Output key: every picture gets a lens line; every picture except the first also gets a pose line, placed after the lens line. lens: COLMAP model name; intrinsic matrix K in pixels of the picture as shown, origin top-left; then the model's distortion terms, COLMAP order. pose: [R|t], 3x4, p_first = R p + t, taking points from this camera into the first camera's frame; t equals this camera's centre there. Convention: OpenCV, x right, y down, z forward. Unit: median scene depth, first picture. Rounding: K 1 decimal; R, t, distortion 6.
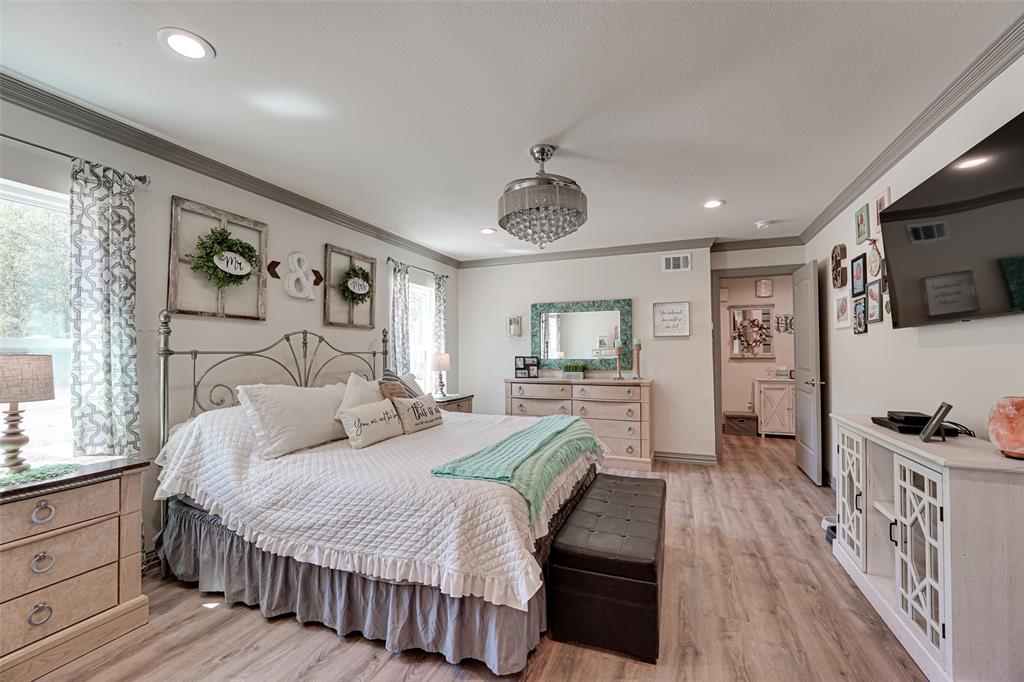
lens RADIAL K [[418.4, 0, 515.5], [0, 418.4, 342.4], [0, 0, 1]] dist [-0.030315, 0.004475]
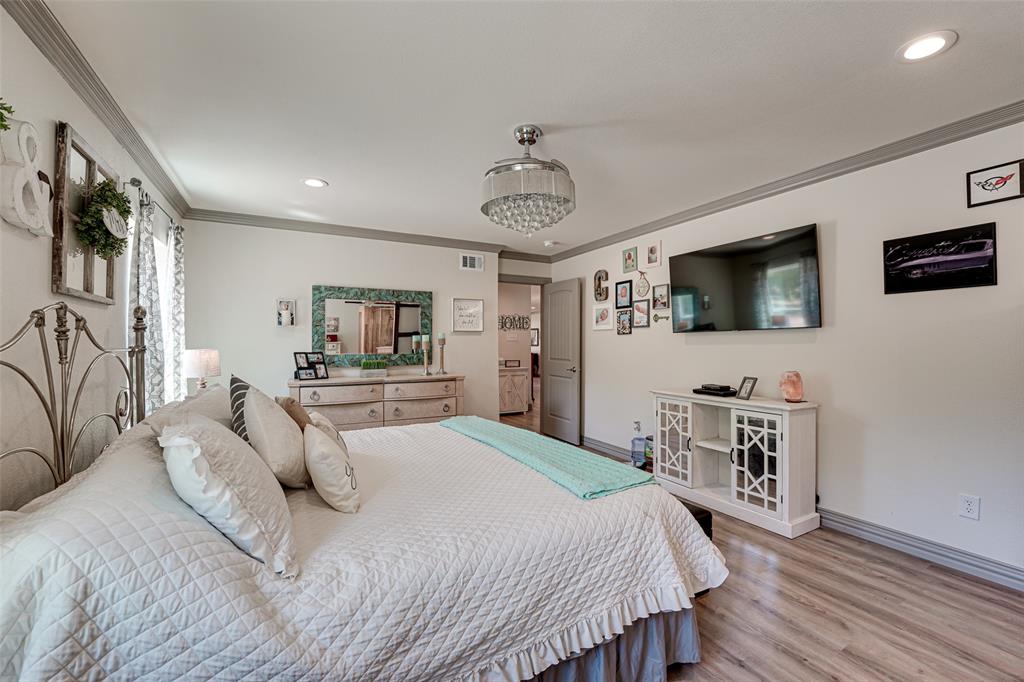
lens RADIAL K [[421.1, 0, 516.1], [0, 421.1, 340.5], [0, 0, 1]] dist [-0.022243, 0.000557]
pose [[0.639877, 0.008123, 0.768434, -0.411763], [-0.019986, 0.999782, 0.006074, -0.000715], [-0.768217, -0.019245, 0.639900, 0.252328]]
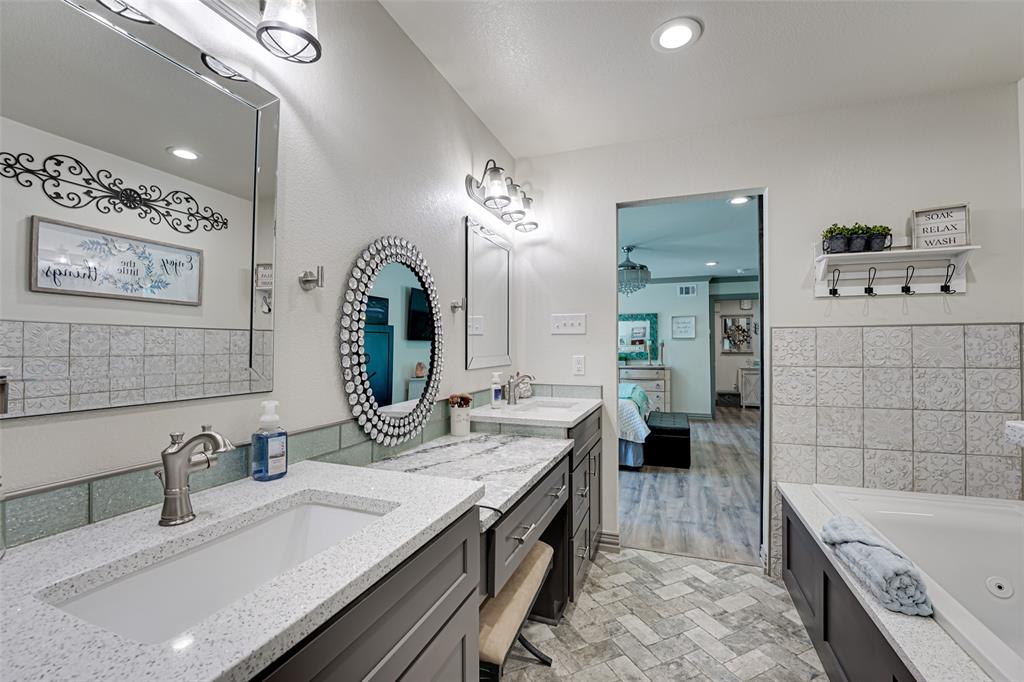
lens RADIAL K [[424.4, 0, 514.3], [0, 424.4, 341.9], [0, 0, 1]] dist [-0.020958, -0.000006]
pose [[0.999884, 0.005377, 0.014248, -0.314522], [-0.005525, 0.999931, 0.010320, -0.014661], [-0.014192, -0.010398, 0.999845, -0.641686]]
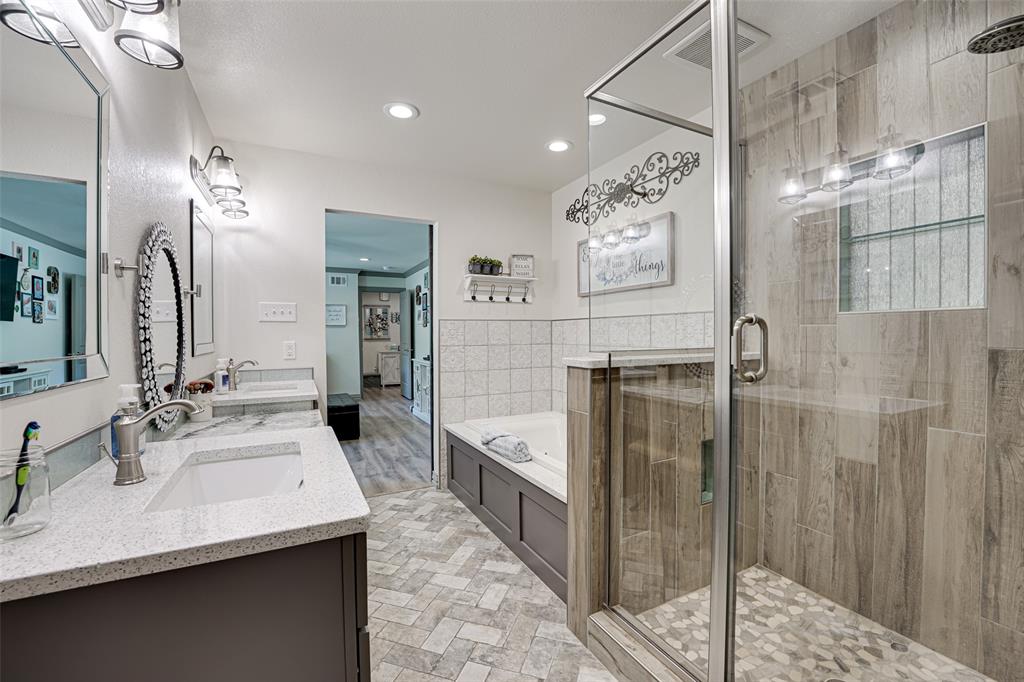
lens RADIAL K [[434.8, 0, 512.0], [0, 434.8, 341.0], [0, 0, 1]] dist [-0.000878, 0.000004]
pose [[0.666525, -0.010514, 0.745409, -0.495497], [-0.016203, 0.999460, 0.028586, -0.014895], [-0.745307, -0.031131, 0.665995, -0.750452]]
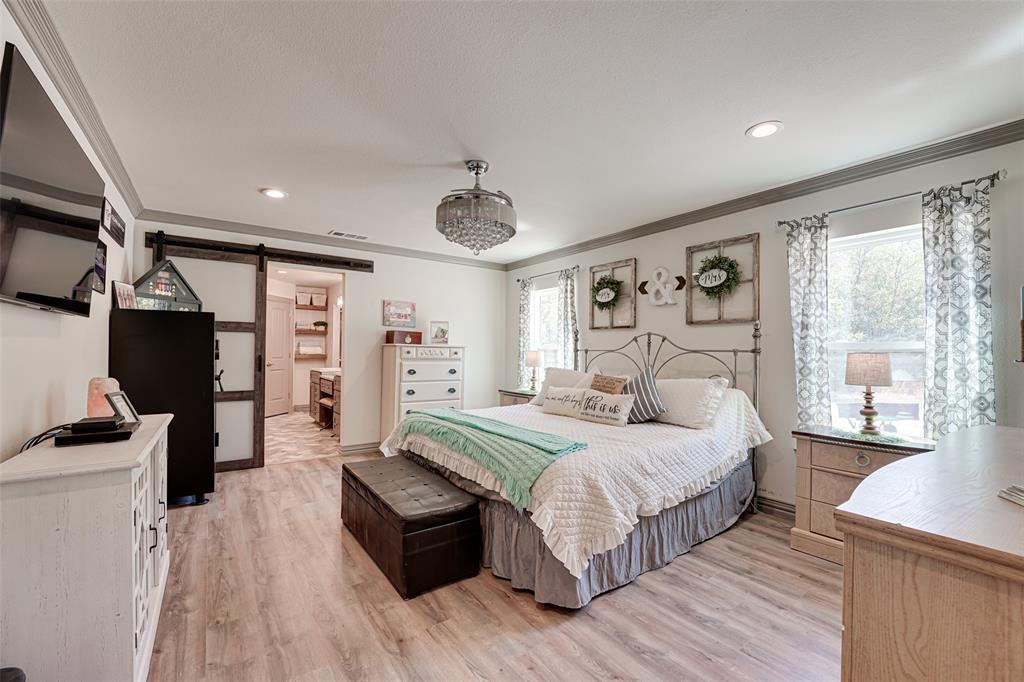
lens RADIAL K [[418.5, 0, 514.8], [0, 418.5, 347.2], [0, 0, 1]] dist [-0.024420, 0.000116]
pose [[-0.538520, -0.009914, -0.842555, 0.574419], [0.014261, 0.999680, -0.020878, 0.026598], [0.842492, -0.023259, -0.538206, 1.024149]]
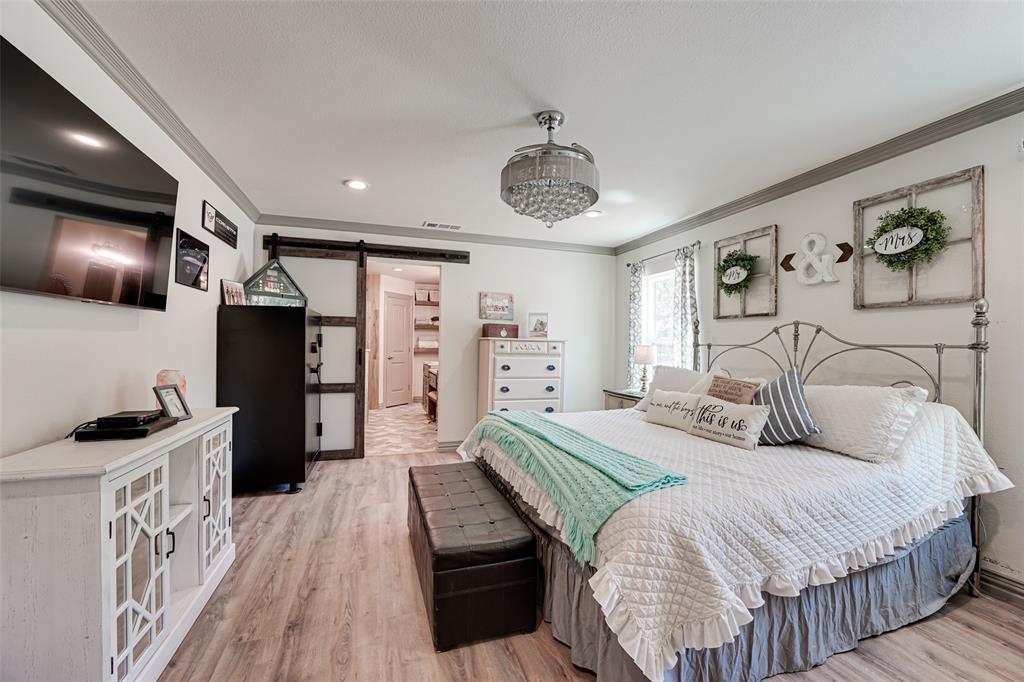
lens RADIAL K [[418.4, 0, 515.5], [0, 418.4, 342.4], [0, 0, 1]] dist [-0.030315, 0.004475]
pose [[-0.765710, -0.009537, -0.643116, 0.427503], [0.006860, 0.999712, -0.022993, 0.026516], [0.643150, -0.022018, -0.765424, 1.001330]]
